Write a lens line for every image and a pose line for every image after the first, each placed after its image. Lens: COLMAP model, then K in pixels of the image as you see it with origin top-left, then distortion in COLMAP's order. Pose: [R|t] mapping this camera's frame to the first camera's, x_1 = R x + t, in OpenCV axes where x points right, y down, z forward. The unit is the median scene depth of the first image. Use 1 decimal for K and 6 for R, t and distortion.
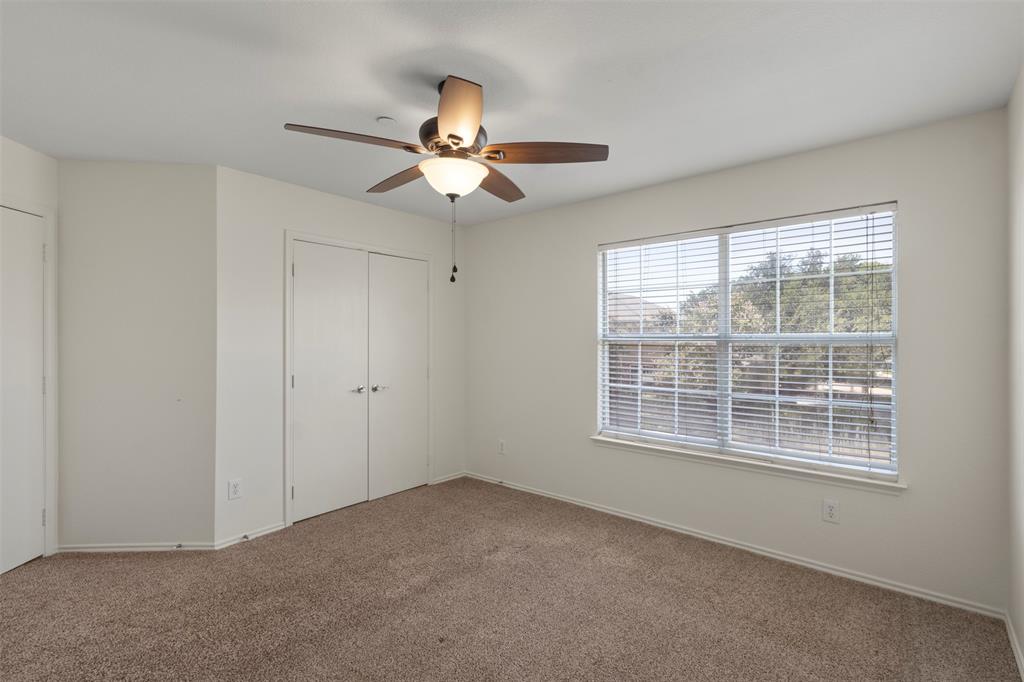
lens RADIAL K [[474.1, 0, 508.9], [0, 474.1, 340.5], [0, 0, 1]] dist [-0.002485, 0.005152]
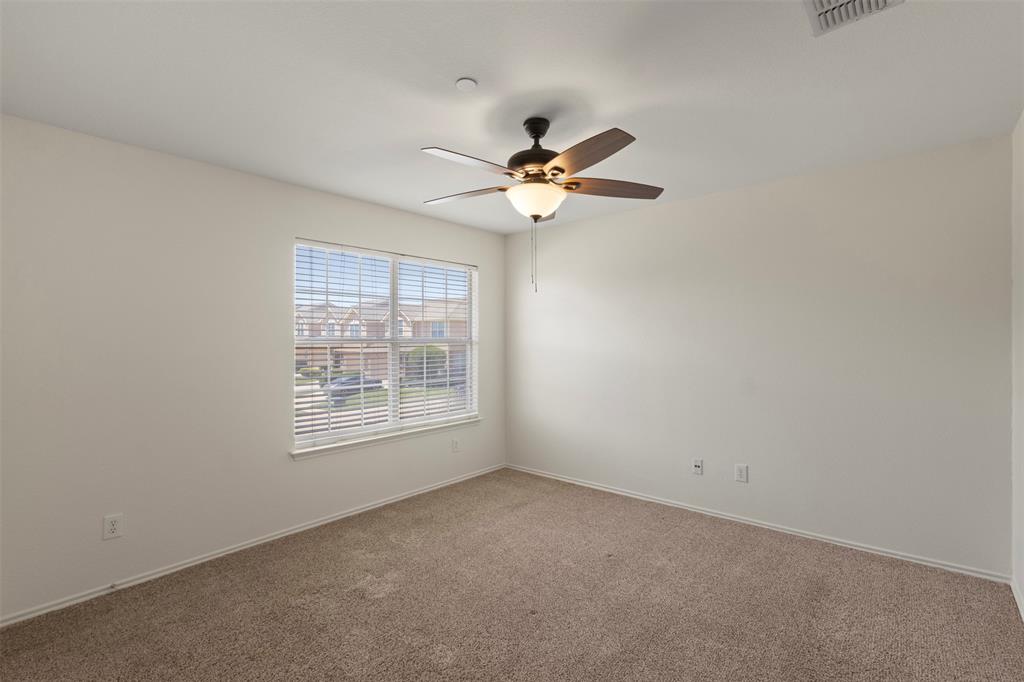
lens RADIAL K [[474.1, 0, 508.9], [0, 474.1, 340.5], [0, 0, 1]] dist [-0.002485, 0.005152]
pose [[-0.000441, -0.001431, 0.999999, -0.801048], [0.008360, 0.999964, 0.001435, -0.004075], [-0.999965, 0.008361, -0.000429, 0.671104]]
